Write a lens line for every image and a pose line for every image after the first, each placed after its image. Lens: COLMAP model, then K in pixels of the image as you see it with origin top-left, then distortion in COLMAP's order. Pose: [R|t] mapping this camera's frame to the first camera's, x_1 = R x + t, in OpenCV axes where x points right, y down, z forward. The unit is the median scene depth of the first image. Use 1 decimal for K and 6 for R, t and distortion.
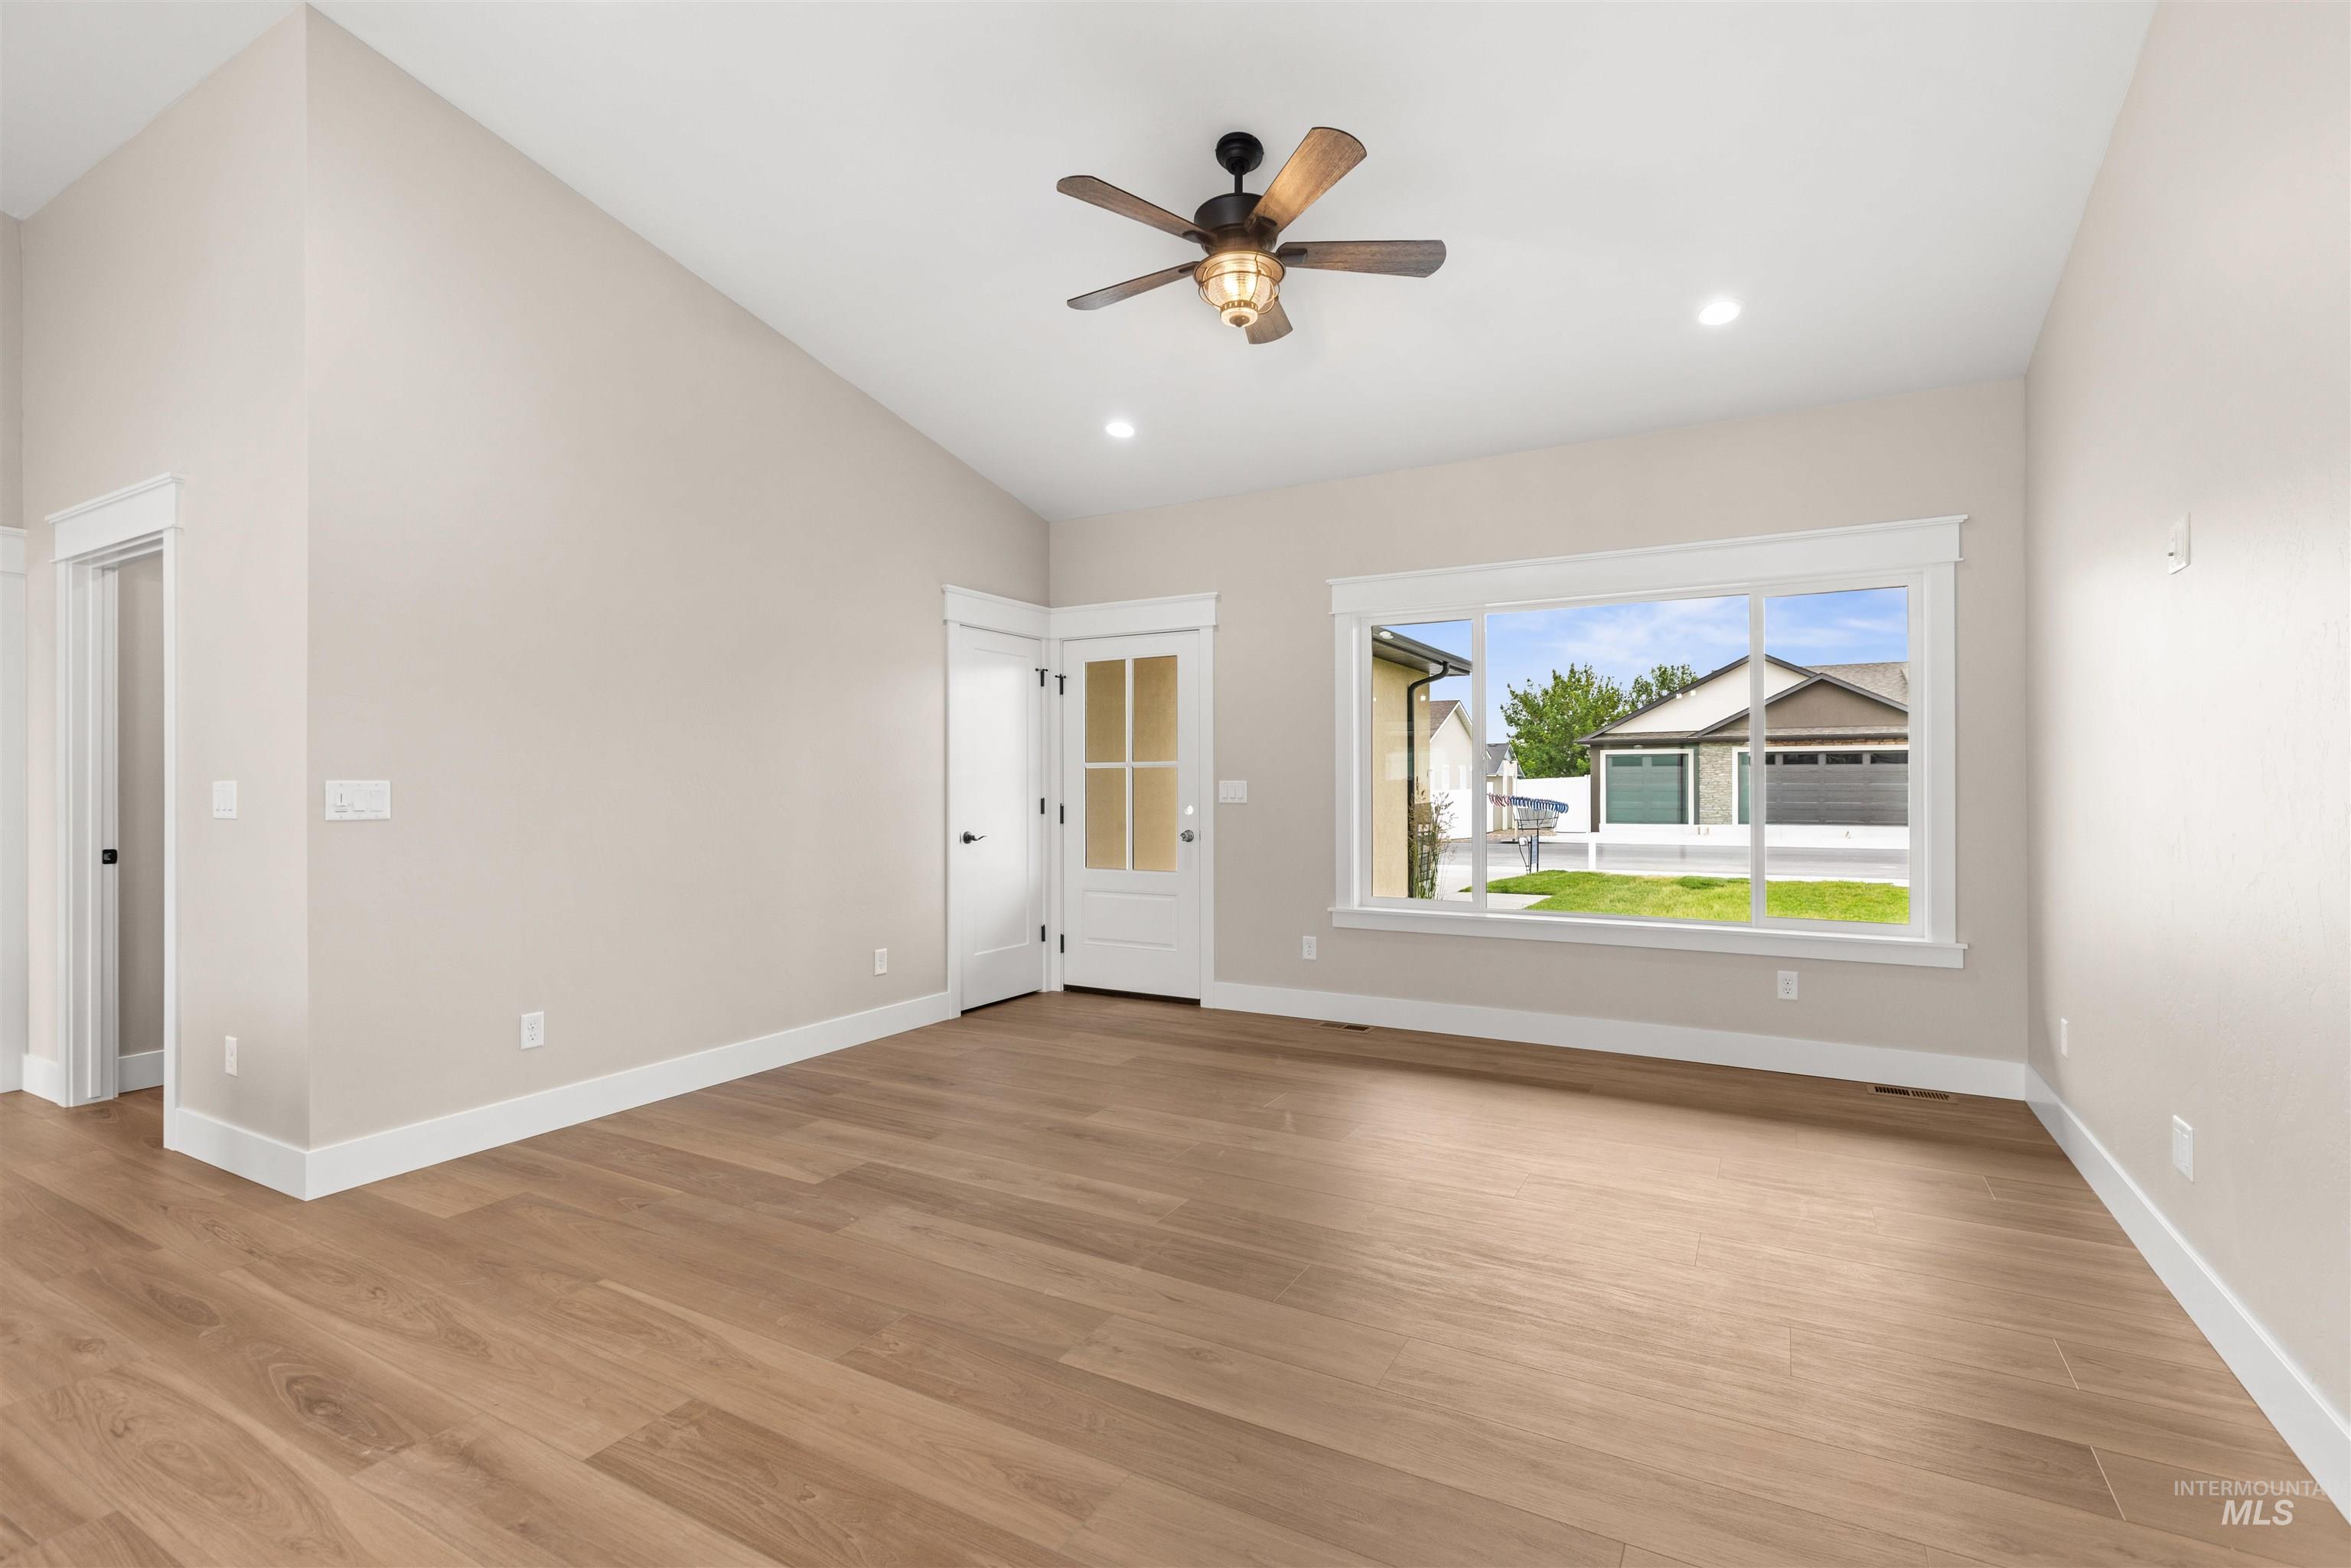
lens RADIAL K [[1056.7, 0, 1197.4], [0, 1056.7, 778.8], [0, 0, 1]] dist [0.003941, -0.000117]
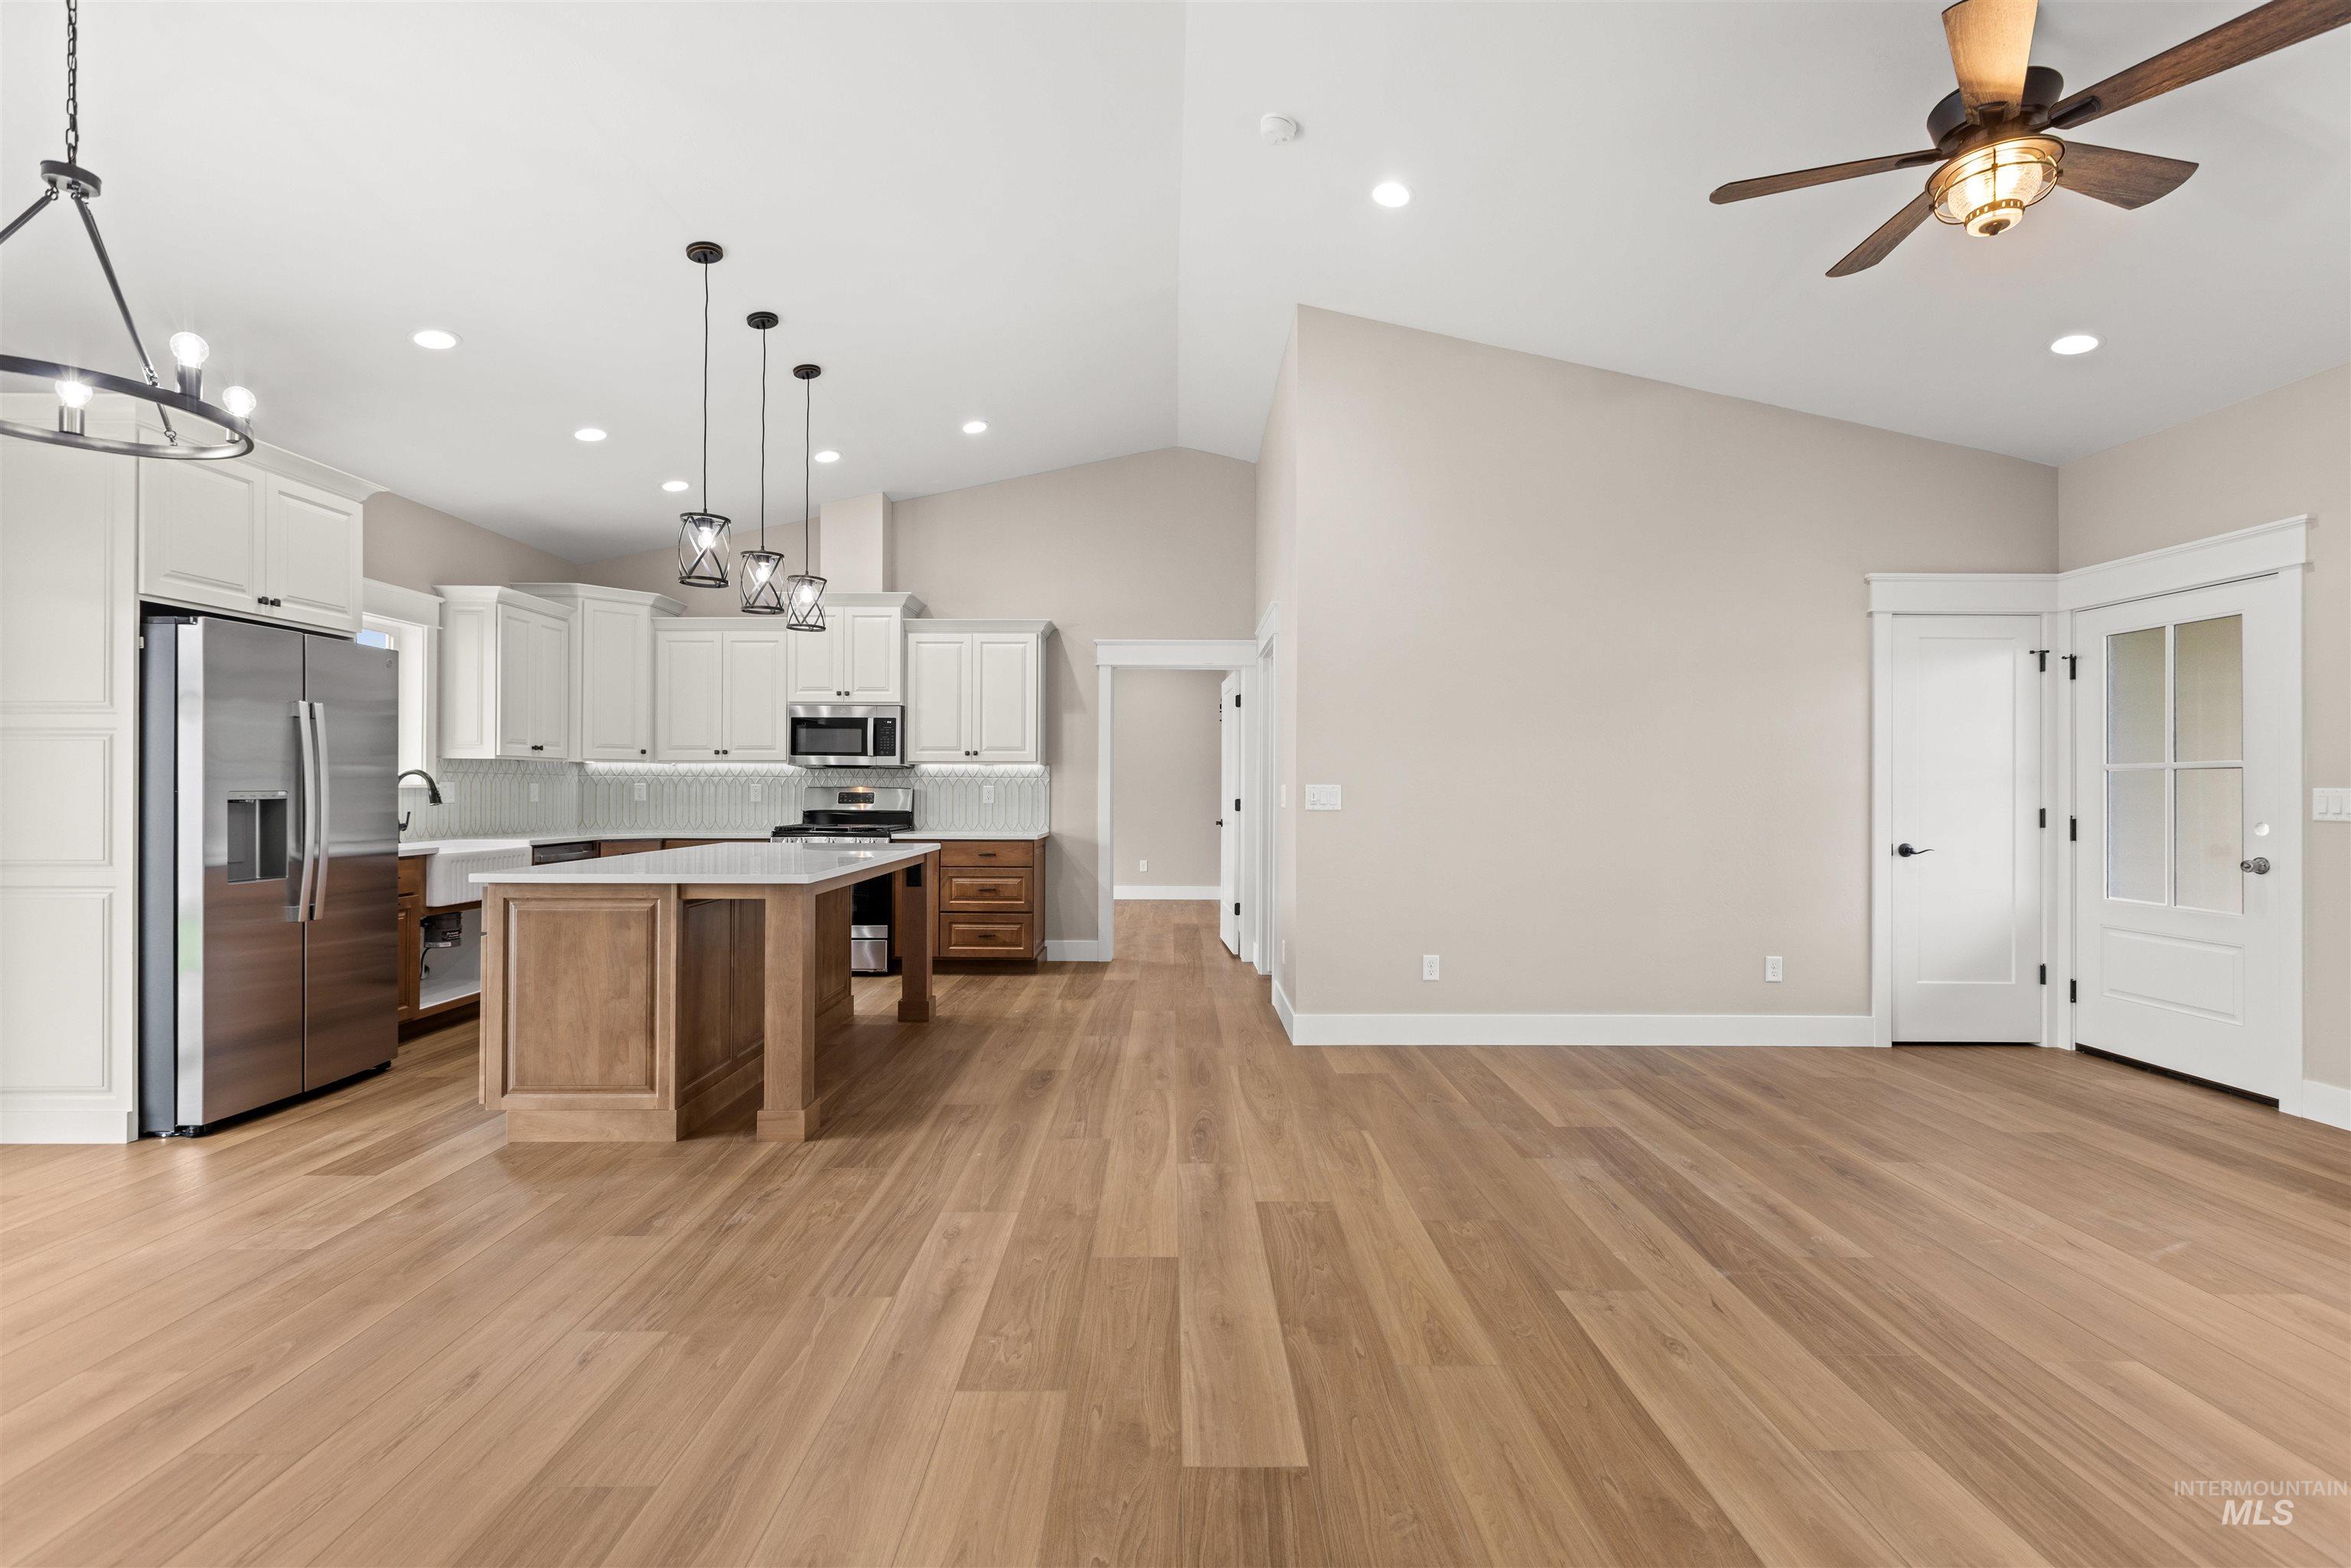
lens RADIAL K [[1051.3, 0, 1200.4], [0, 1051.3, 782.2], [0, 0, 1]] dist [-0.002595, -0.000312]
pose [[0.510829, 0.000227, -0.859682, 0.348891], [-0.001551, 0.999999, -0.000657, -0.000764], [0.859681, 0.001669, 0.510829, 0.044691]]
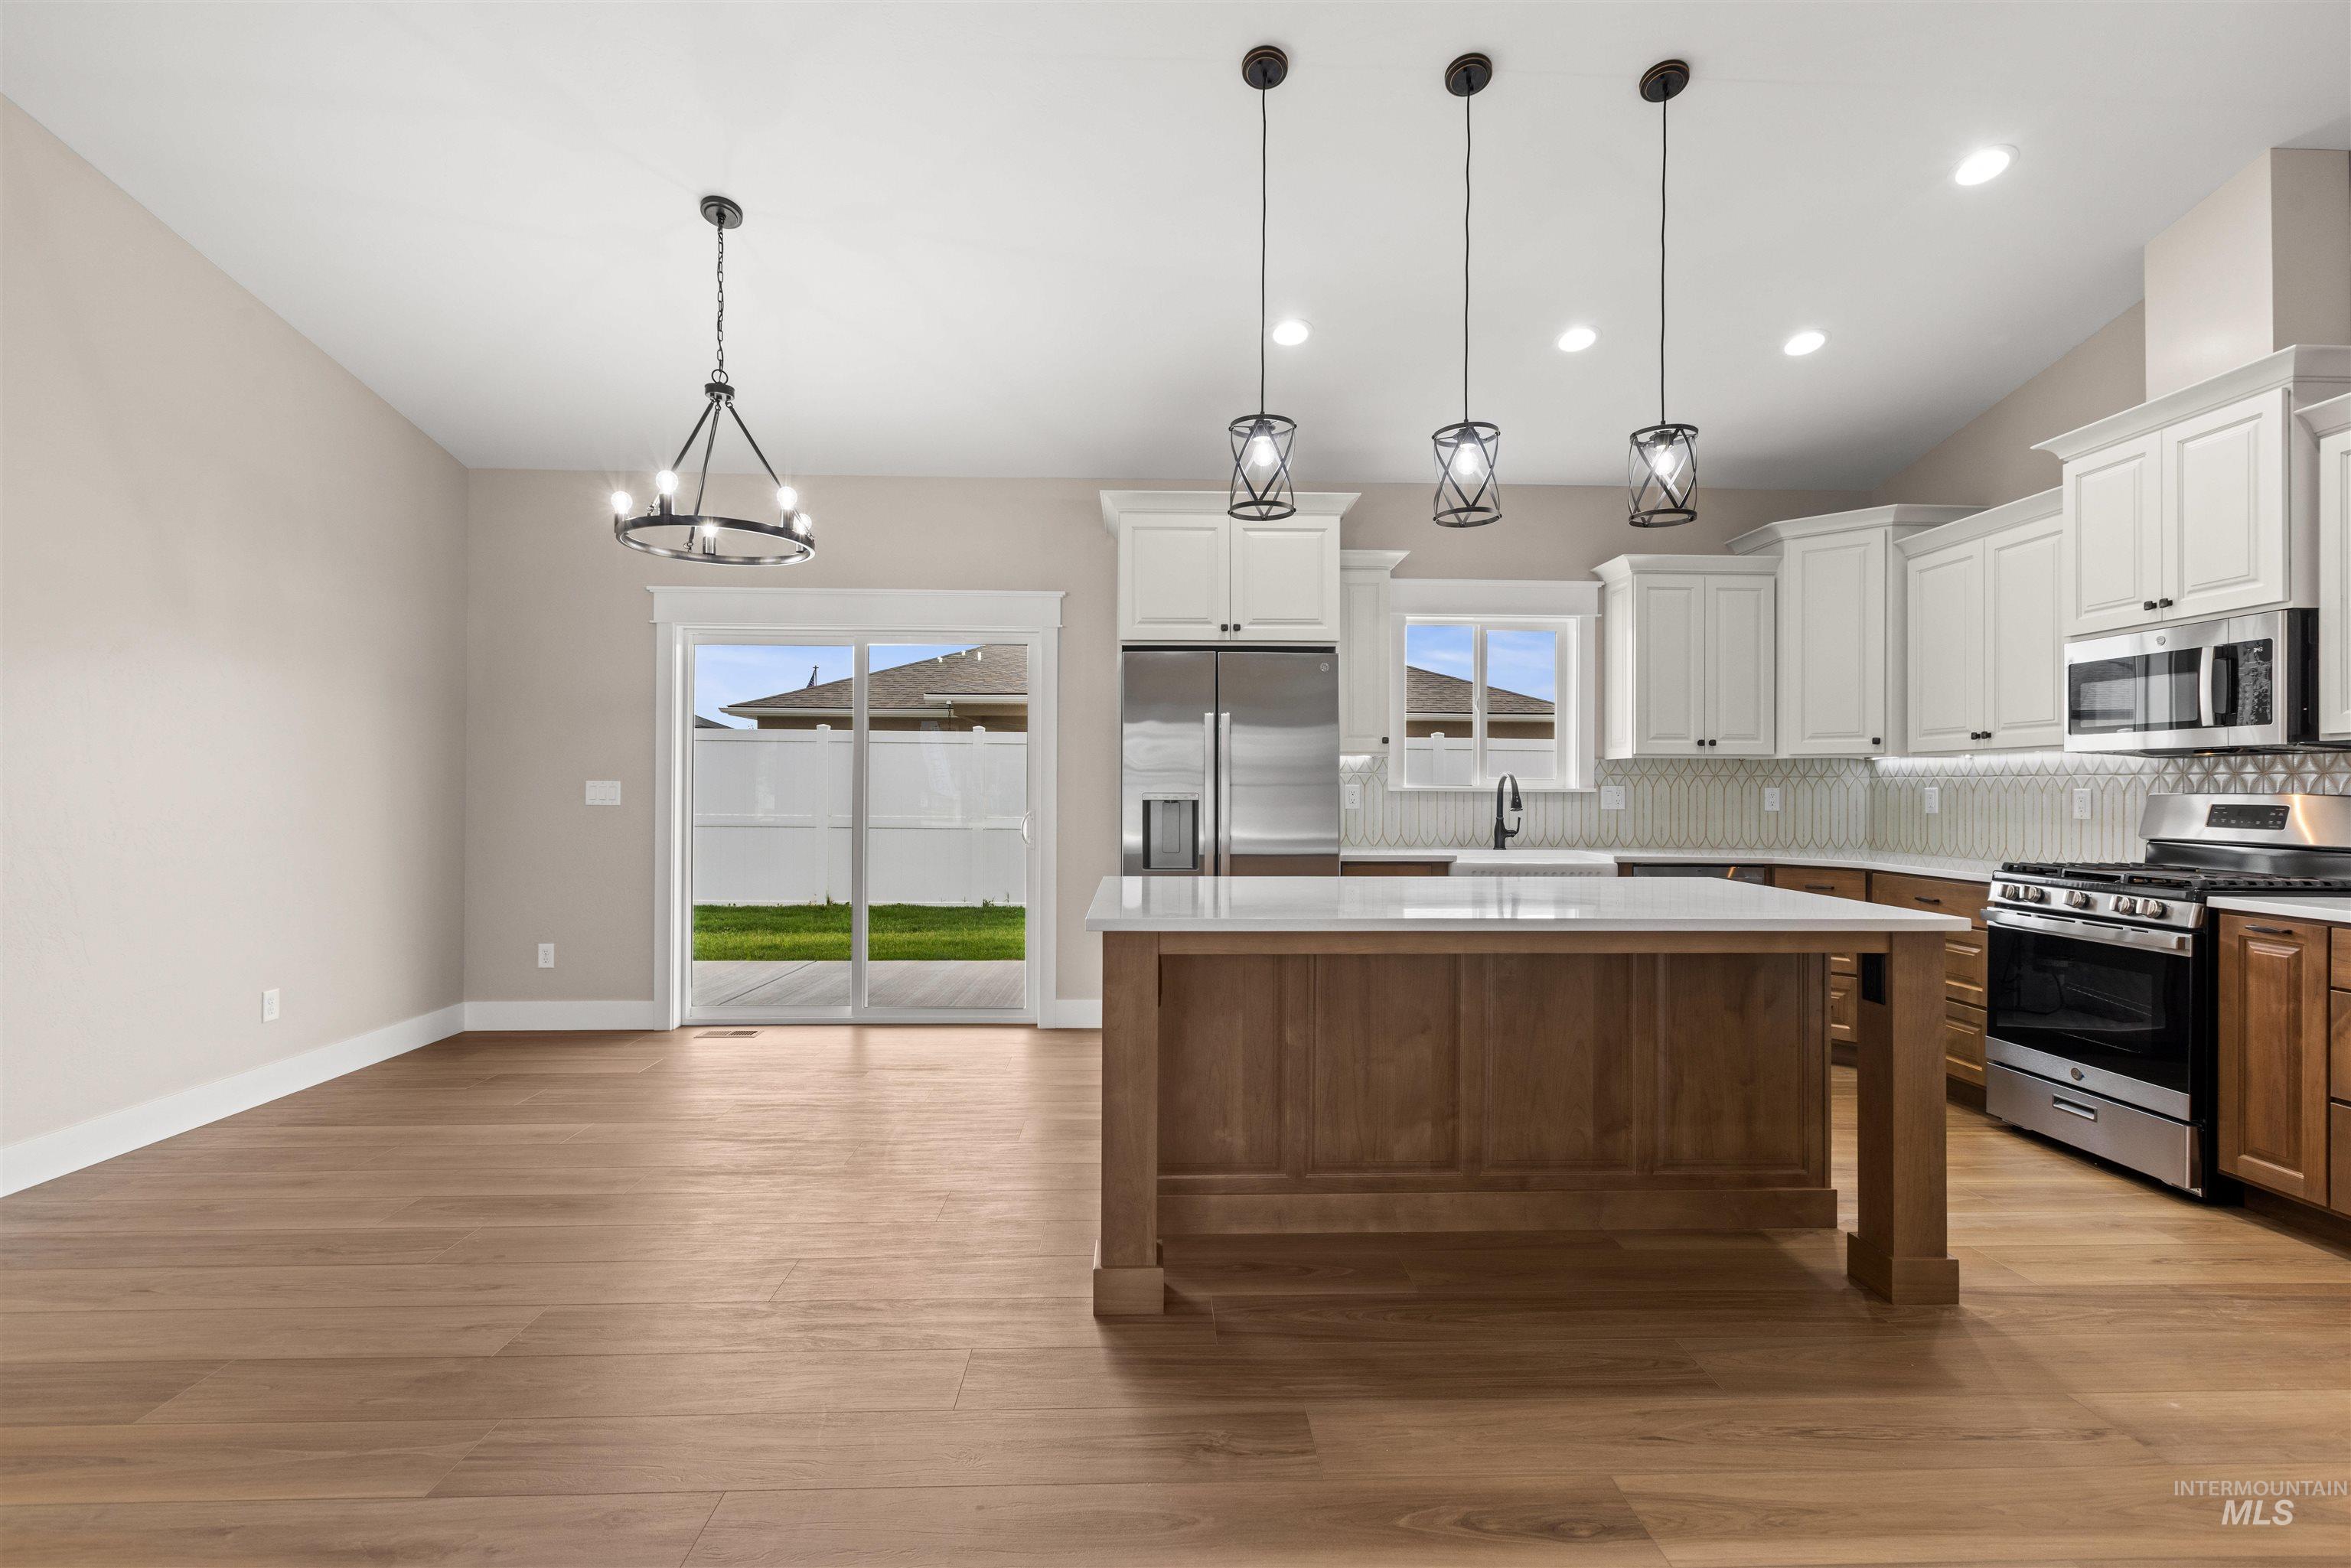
lens RADIAL K [[1076.1, 0, 1215.2], [0, 1076.1, 783.8], [0, 0, 1]] dist [-0.000913, -0.000347]
pose [[-0.852312, -0.002018, -0.523030, -0.292949], [0.000958, 0.999985, -0.005419, 0.003392], [0.523033, -0.005119, -0.852297, 0.737866]]
